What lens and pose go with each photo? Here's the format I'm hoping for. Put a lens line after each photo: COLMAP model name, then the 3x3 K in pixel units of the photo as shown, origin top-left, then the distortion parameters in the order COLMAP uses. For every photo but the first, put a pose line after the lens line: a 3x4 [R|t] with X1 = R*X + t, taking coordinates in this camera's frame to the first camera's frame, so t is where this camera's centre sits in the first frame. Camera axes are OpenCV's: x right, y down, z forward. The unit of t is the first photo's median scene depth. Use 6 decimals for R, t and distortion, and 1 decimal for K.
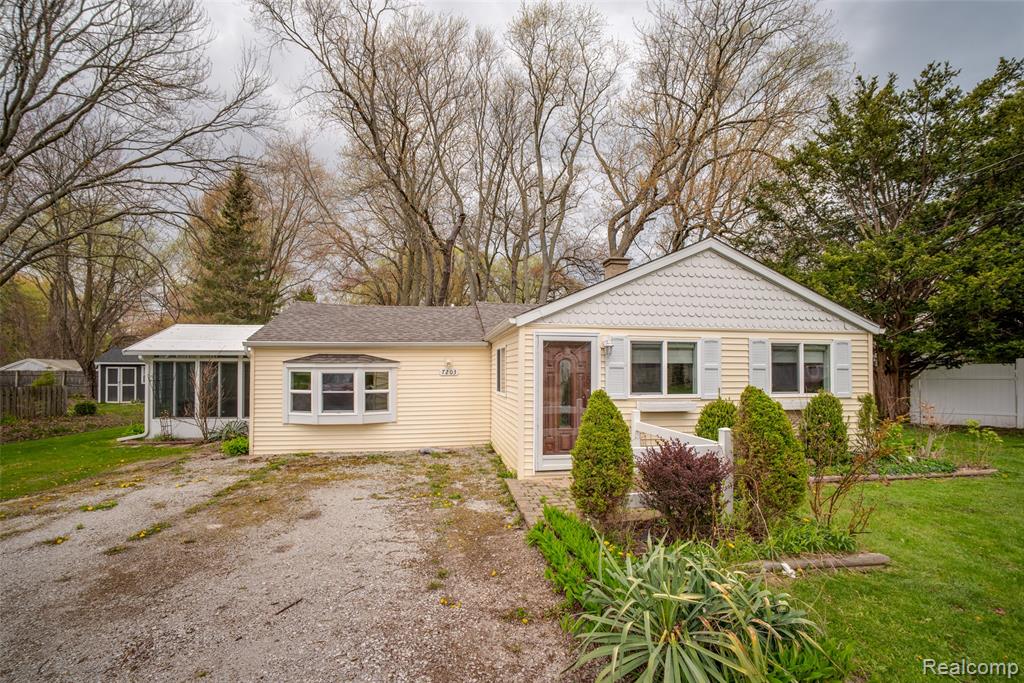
lens RADIAL K [[434.6, 0, 503.5], [0, 434.6, 361.3], [0, 0, 1]] dist [-0.021828, 0.004169]
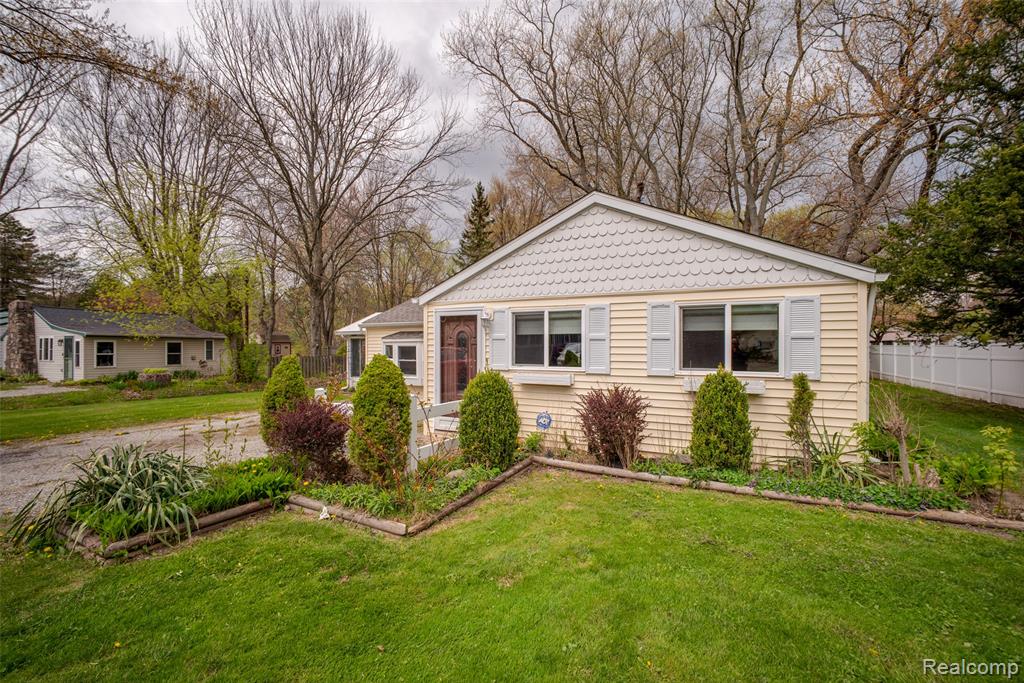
lens RADIAL K [[434.6, 0, 504.3], [0, 434.6, 338.2], [0, 0, 1]] dist [-0.021828, 0.004169]
pose [[0.810483, -0.011890, -0.585641, 0.844692], [0.018534, 0.999814, 0.005350, 0.006427], [0.585469, -0.015190, 0.810553, 0.166085]]
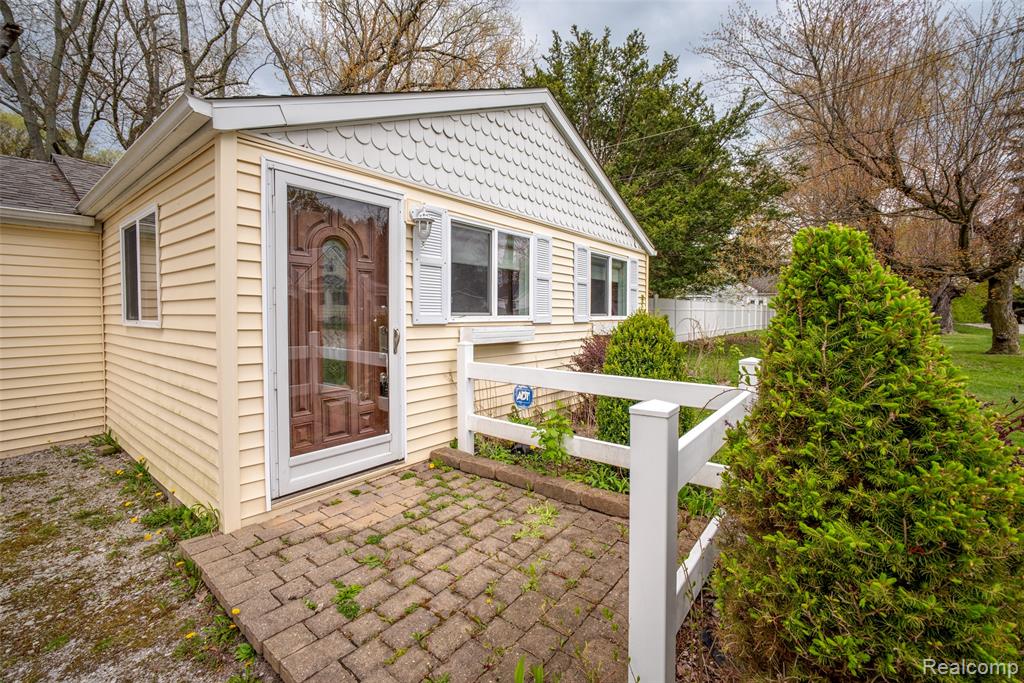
lens RADIAL K [[434.6, 0, 522.1], [0, 434.6, 328.2], [0, 0, 1]] dist [-0.021828, 0.004169]
pose [[0.722139, -0.021795, 0.691405, -0.032228], [-0.017180, 0.998630, 0.049422, 0.061267], [-0.691535, -0.047568, 0.720775, 0.510849]]
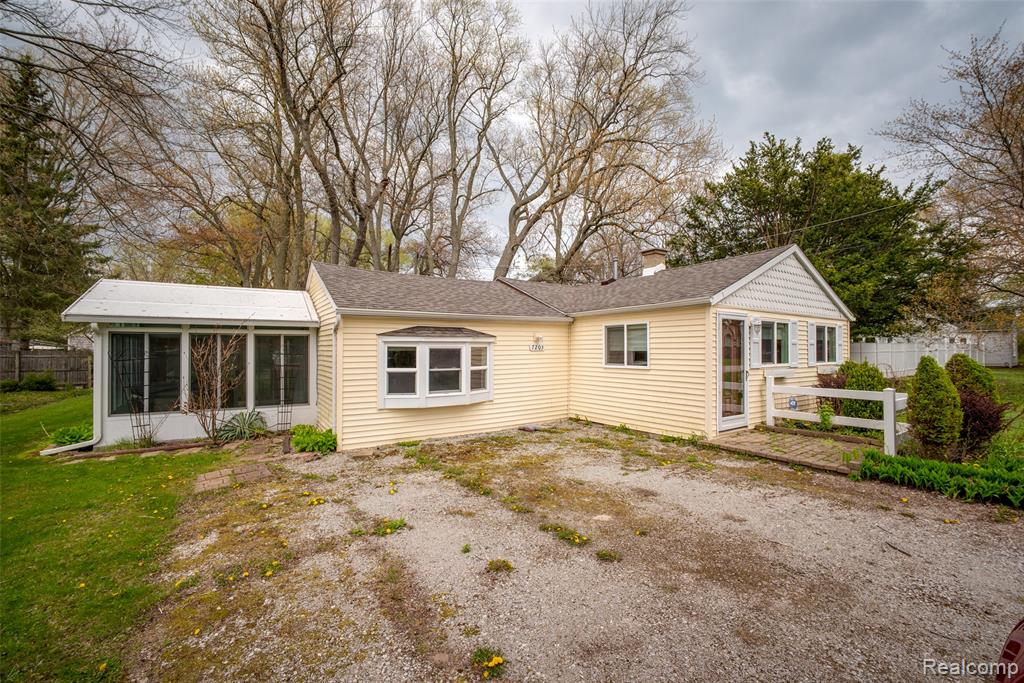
lens RADIAL K [[434.6, 0, 516.8], [0, 434.6, 346.6], [0, 0, 1]] dist [-0.021828, 0.004169]
pose [[0.898916, -0.000704, 0.438120, -0.851390], [-0.008779, 0.999769, 0.019618, 0.006736], [-0.438033, -0.021482, 0.898702, 0.188183]]
